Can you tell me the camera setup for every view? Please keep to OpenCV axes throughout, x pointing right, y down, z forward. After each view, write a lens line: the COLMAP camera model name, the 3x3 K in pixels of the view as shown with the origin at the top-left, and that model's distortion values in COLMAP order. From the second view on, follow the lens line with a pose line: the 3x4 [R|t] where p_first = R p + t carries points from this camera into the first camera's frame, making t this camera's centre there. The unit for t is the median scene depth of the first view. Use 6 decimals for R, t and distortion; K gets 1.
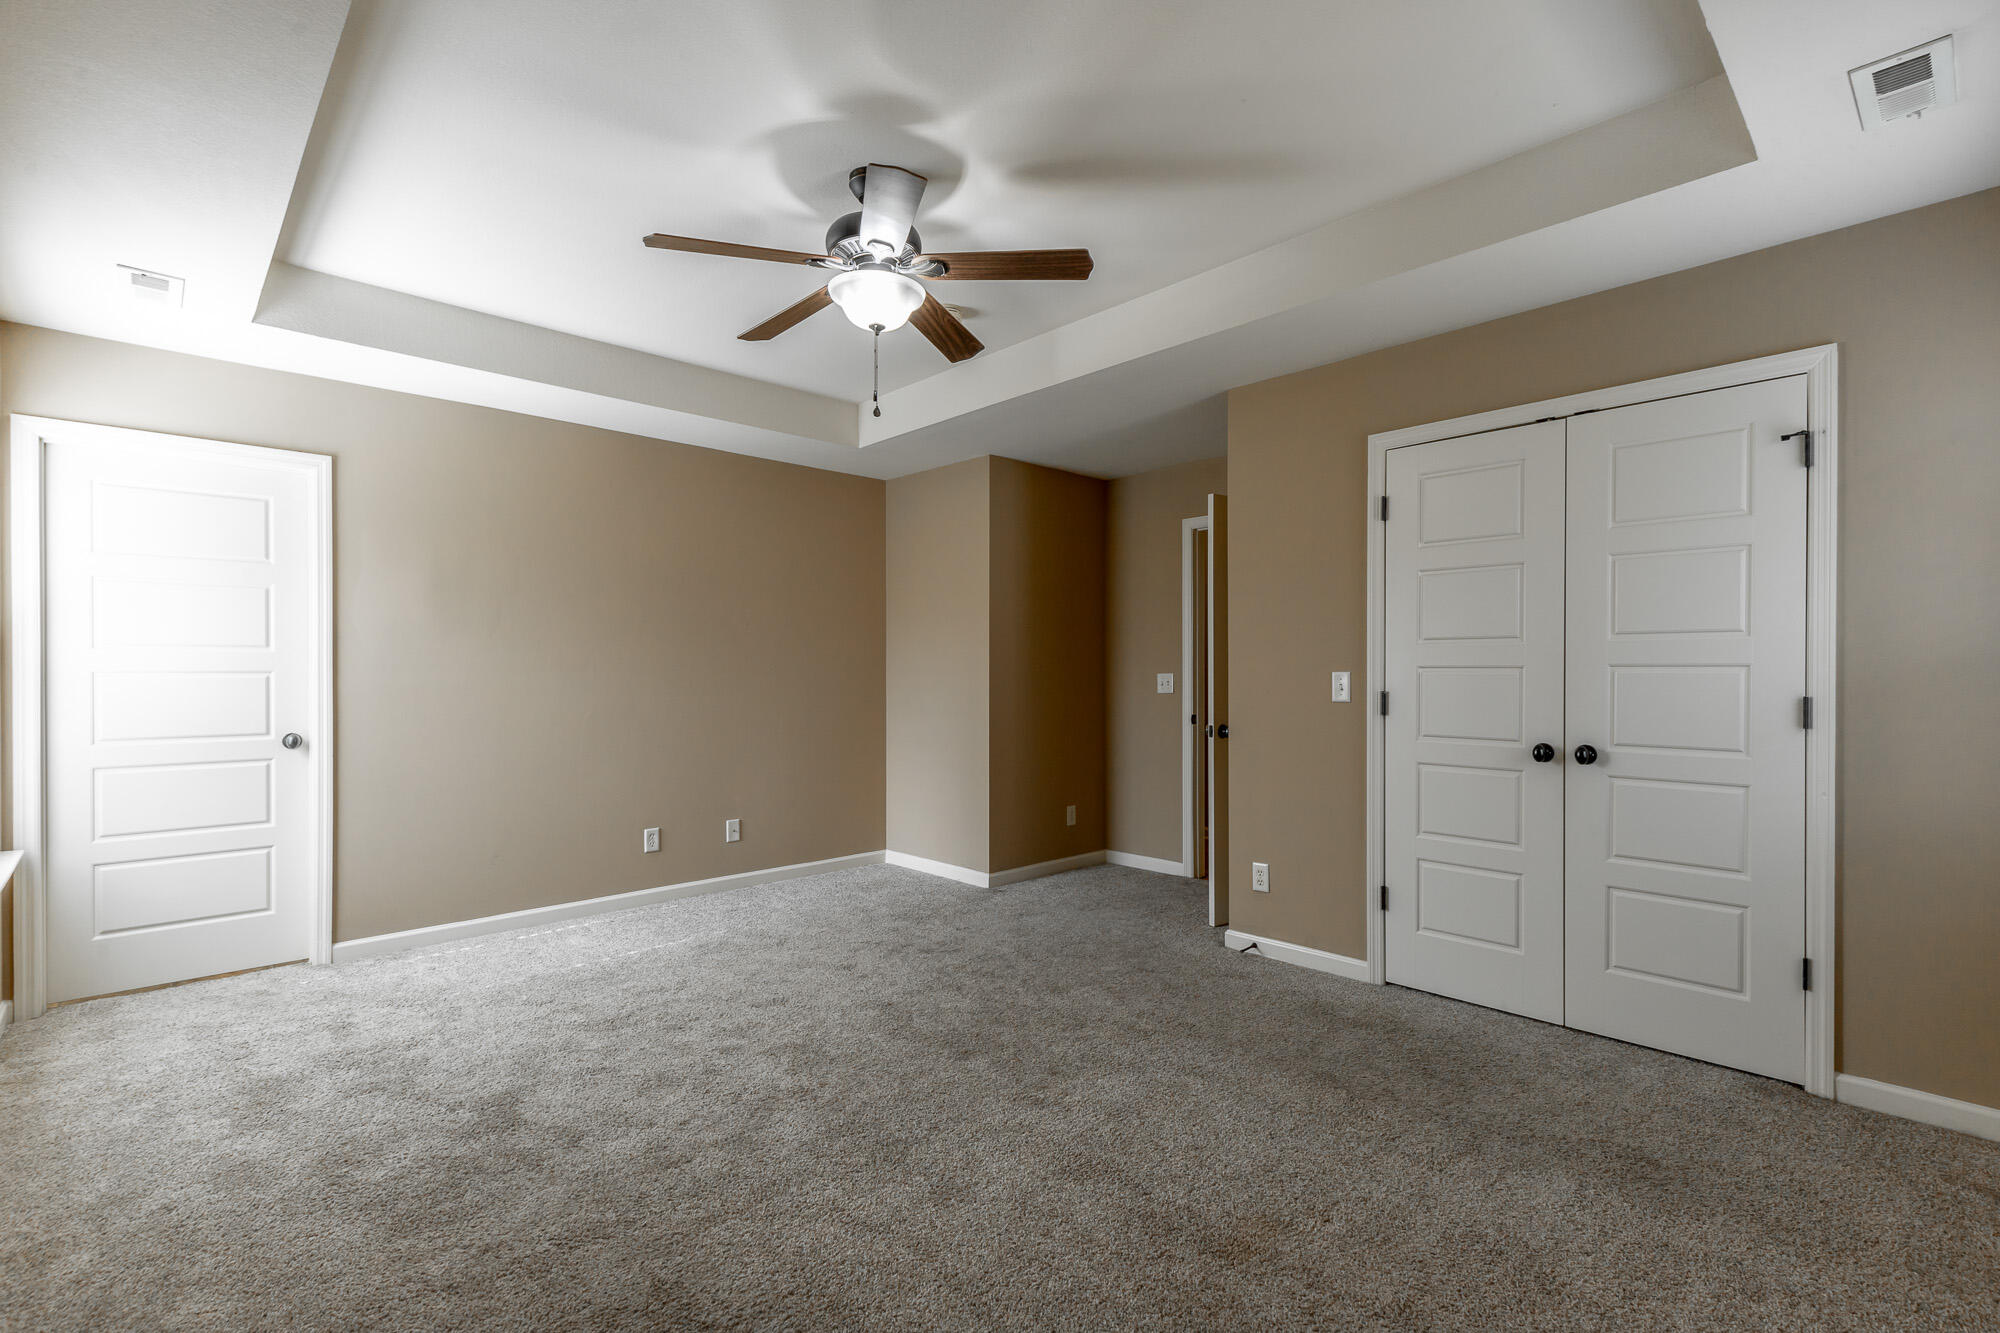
lens RADIAL K [[917.3, 0, 1012.2], [0, 917.3, 671.2], [0, 0, 1]] dist [0.002888, -0.000737]
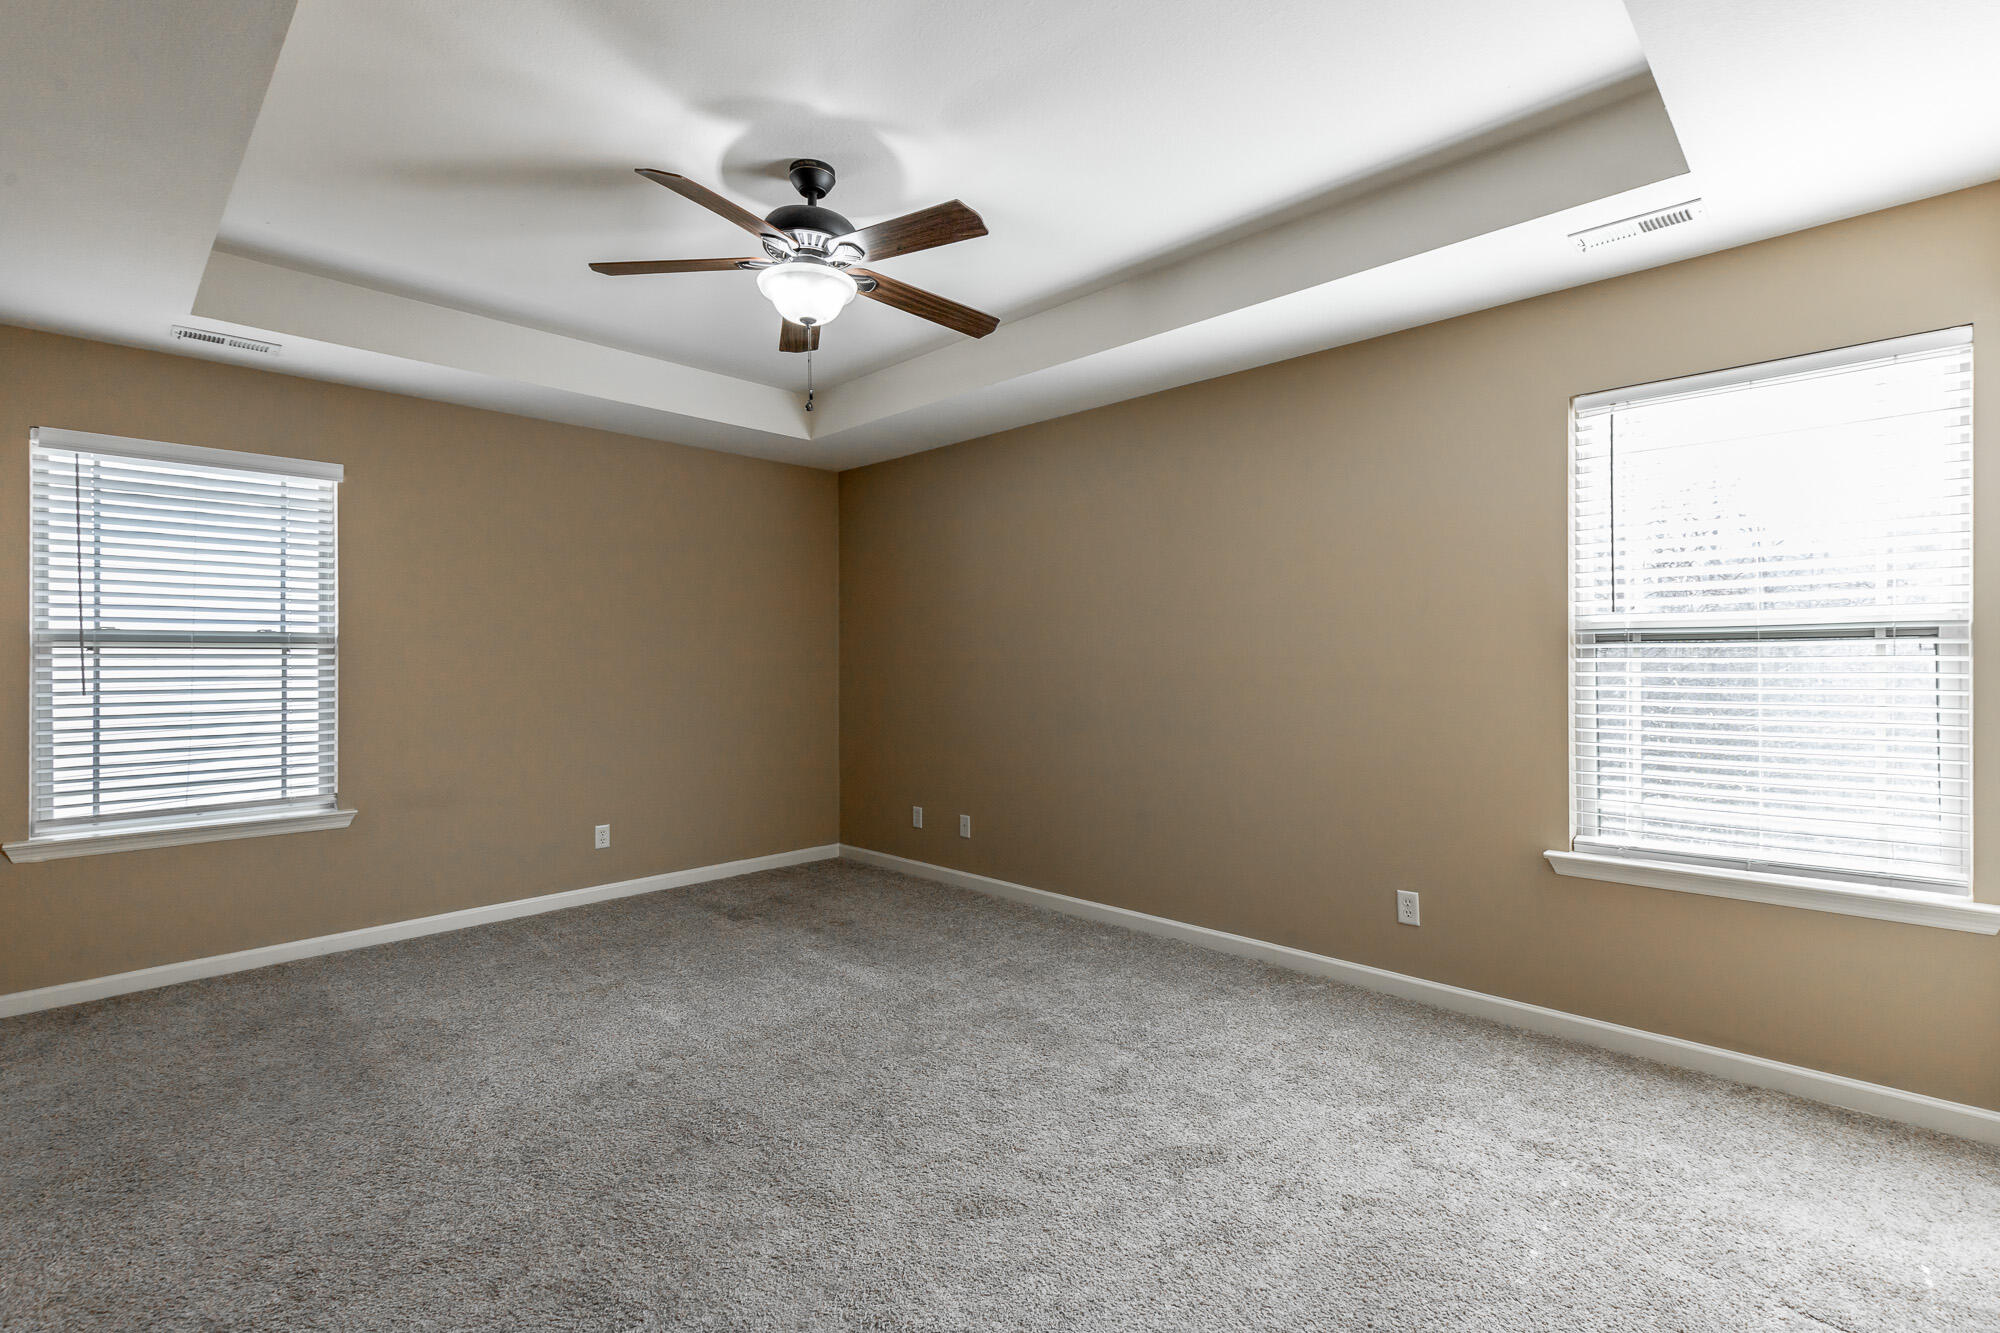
lens RADIAL K [[894.1, 0, 995.2], [0, 894.1, 654.4], [0, 0, 1]] dist [0.003727, 0.000223]
pose [[-0.998936, 0.007497, -0.045508, -0.235594], [0.007835, 0.999943, -0.007250, -0.005933], [0.045452, -0.007599, -0.998938, 1.527593]]
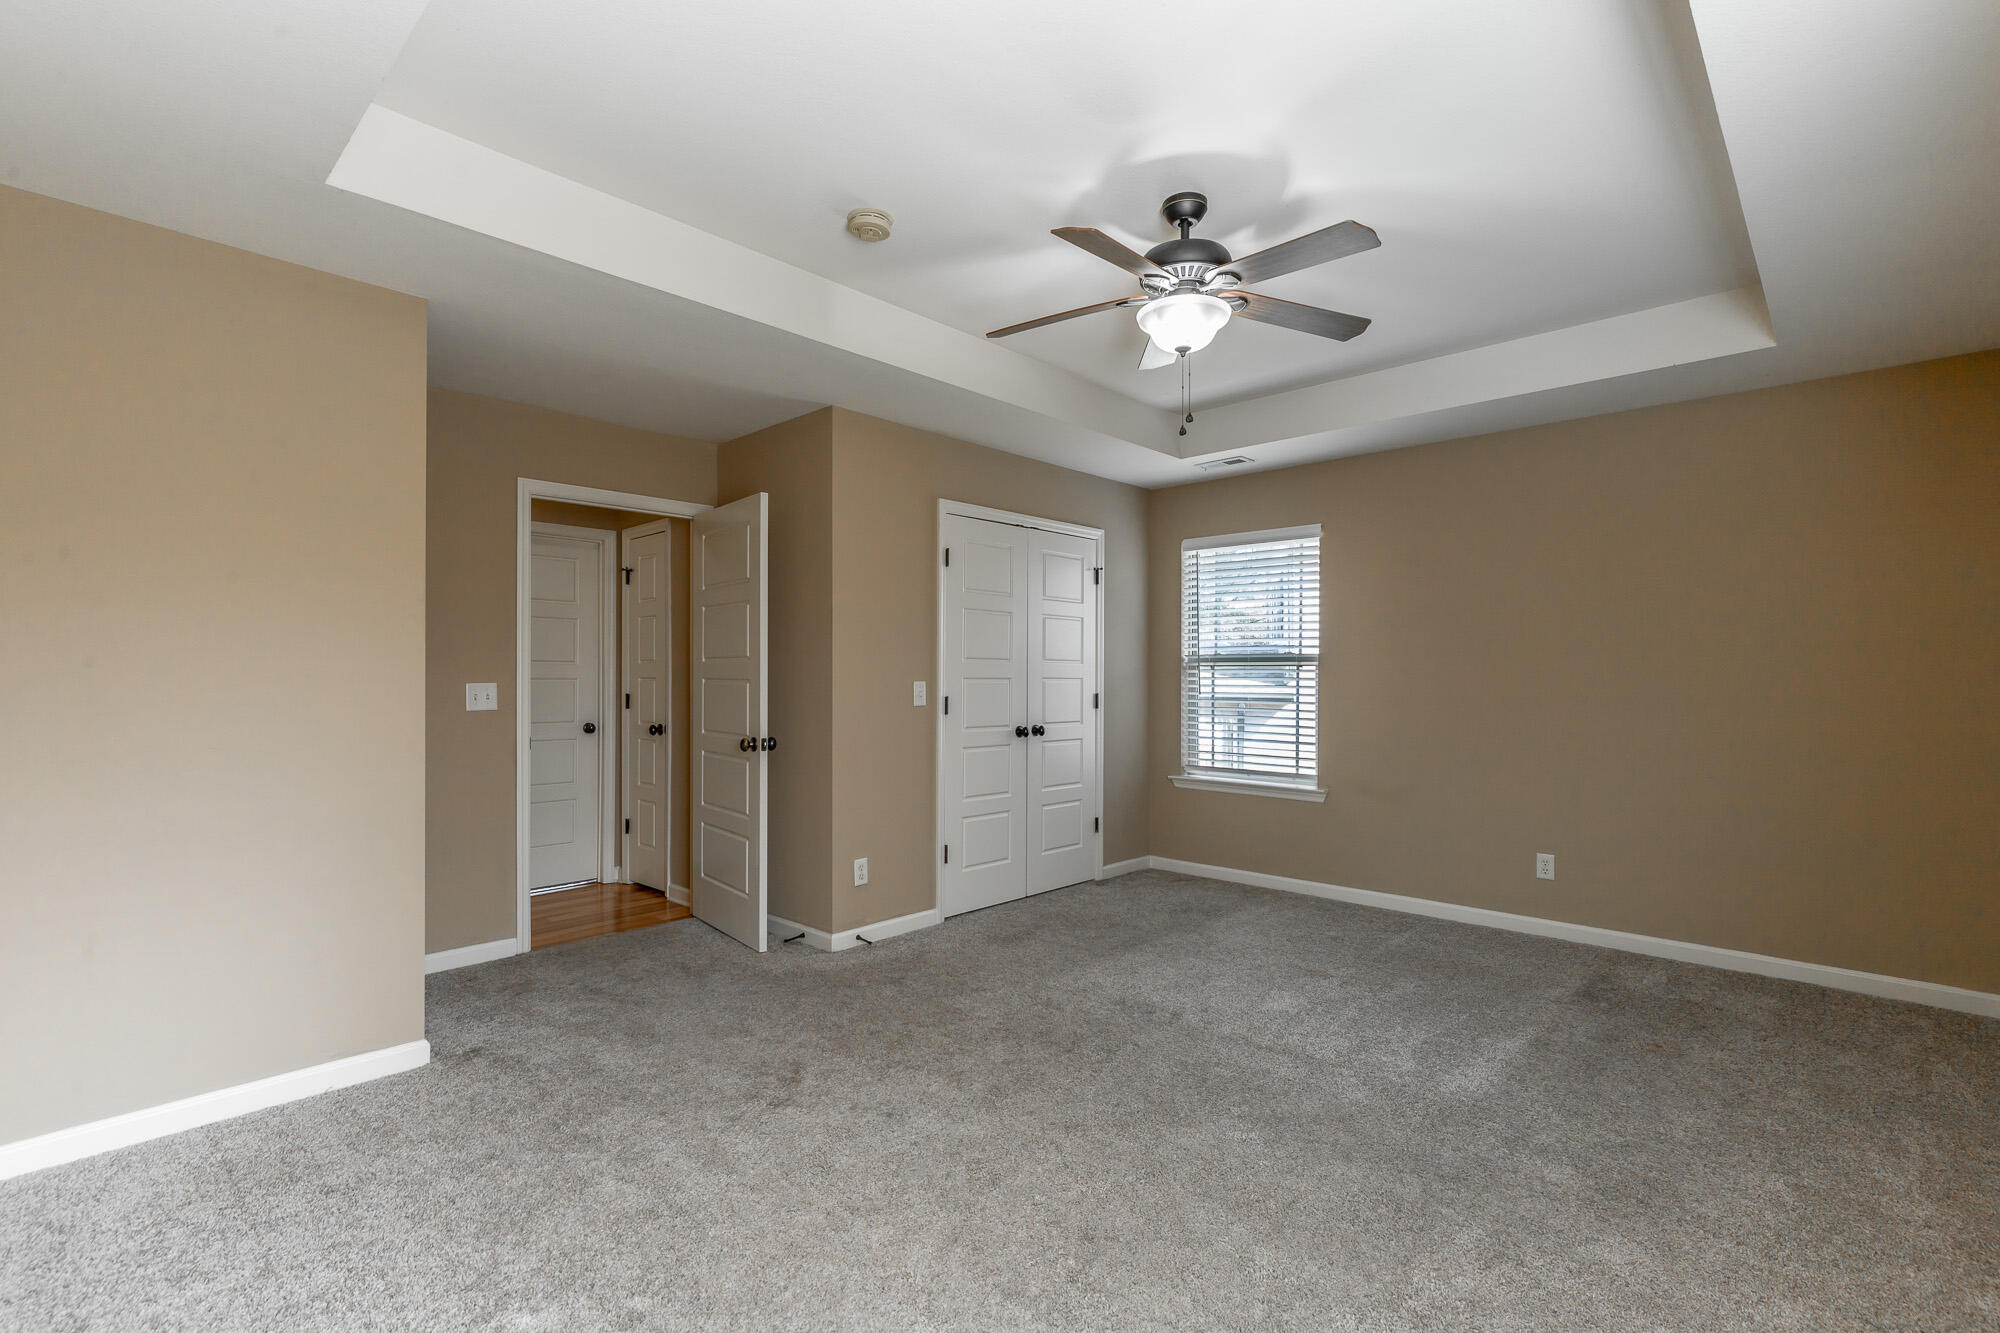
lens RADIAL K [[915.8, 0, 1043.9], [0, 915.8, 676.2], [0, 0, 1]] dist [0.002805, -0.000245]
pose [[-0.085488, 0.002392, 0.996336, -0.899656], [-0.003730, 0.999989, -0.002721, -0.003760], [-0.996332, -0.003949, -0.085478, 0.964735]]
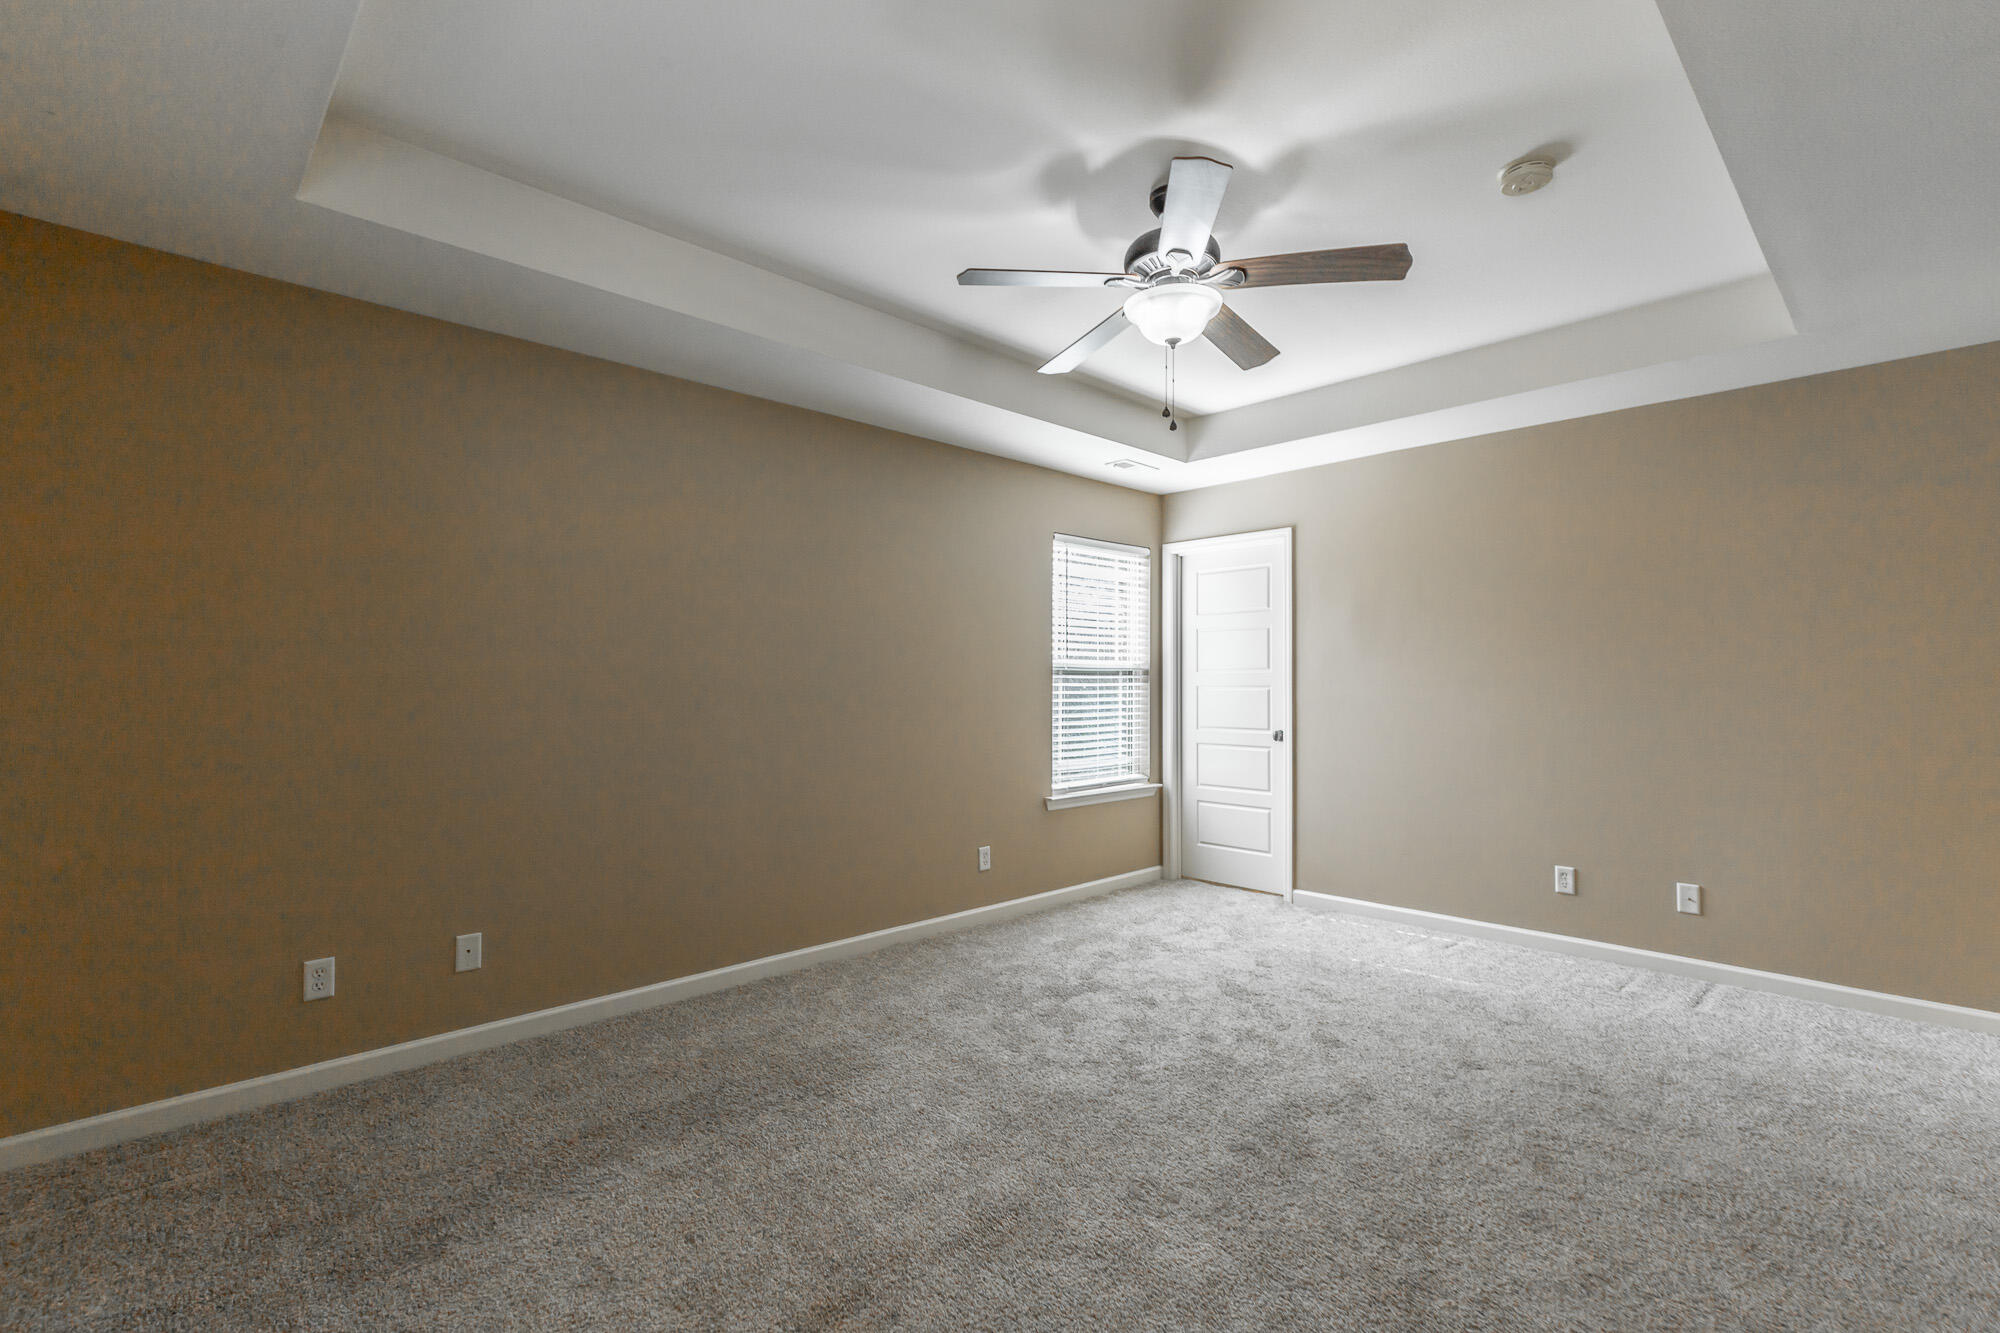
lens RADIAL K [[892.3, 0, 1005.3], [0, 892.3, 670.3], [0, 0, 1]] dist [0.007432, -0.000456]
pose [[0.004881, -0.011484, -0.999922, 0.627206], [0.001027, 0.999934, -0.011479, -0.008968], [0.999988, -0.000971, 0.004892, 0.630903]]
